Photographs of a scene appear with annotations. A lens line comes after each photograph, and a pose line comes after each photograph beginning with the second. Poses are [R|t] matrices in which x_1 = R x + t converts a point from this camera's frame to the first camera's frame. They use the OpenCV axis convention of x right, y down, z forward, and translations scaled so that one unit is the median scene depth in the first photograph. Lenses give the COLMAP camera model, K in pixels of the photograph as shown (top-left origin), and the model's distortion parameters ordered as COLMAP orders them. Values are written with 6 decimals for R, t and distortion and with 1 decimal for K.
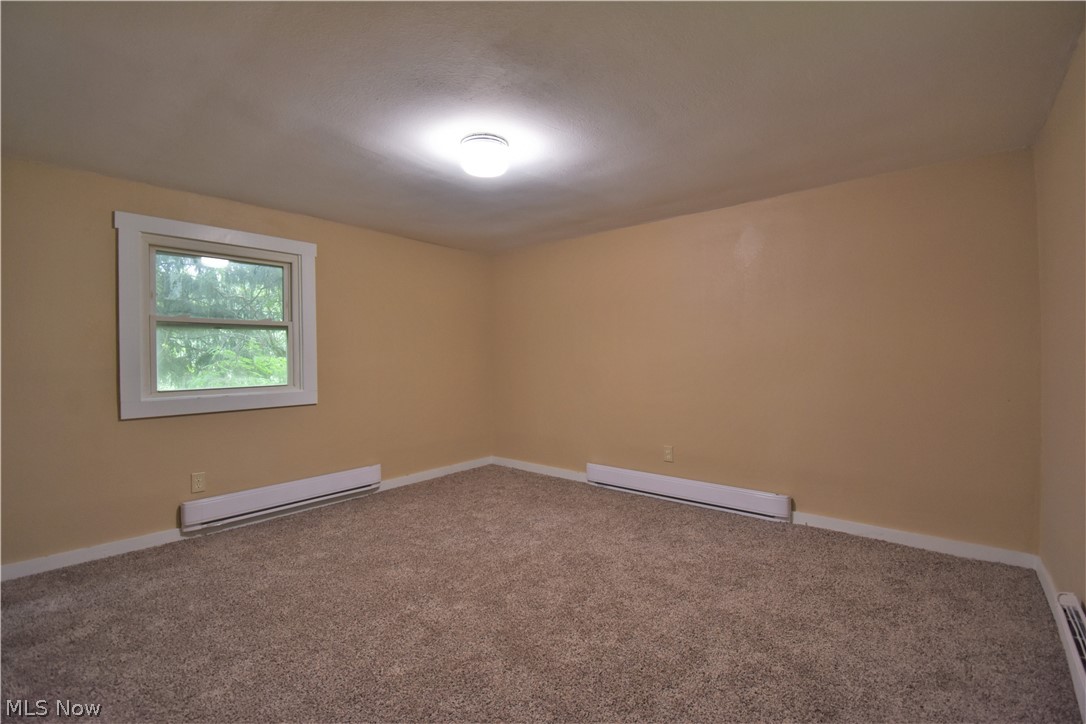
lens RADIAL K [[481.5, 0, 546.0], [0, 481.5, 356.2], [0, 0, 1]] dist [0.000319, 0.000004]
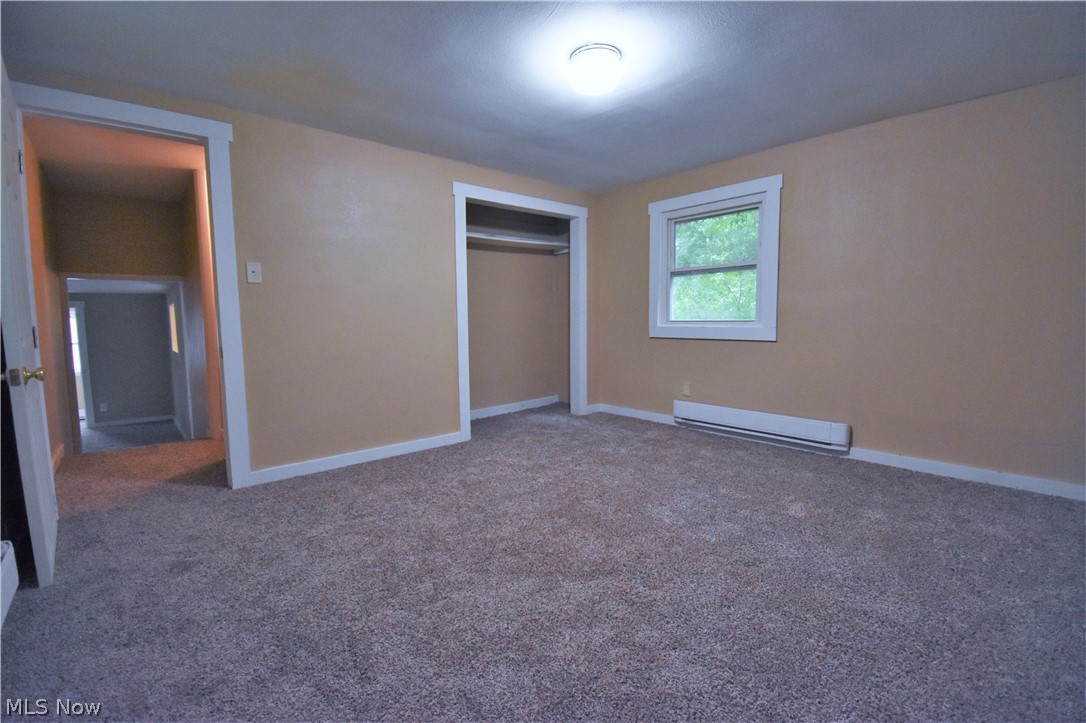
lens RADIAL K [[481.5, 0, 546.0], [0, 481.5, 355.7], [0, 0, 1]] dist [0.000319, 0.000004]
pose [[-0.152958, 0.096162, -0.983543, 0.690863], [0.017021, 0.995363, 0.094671, 0.033091], [0.988086, -0.002260, -0.153886, 0.839358]]
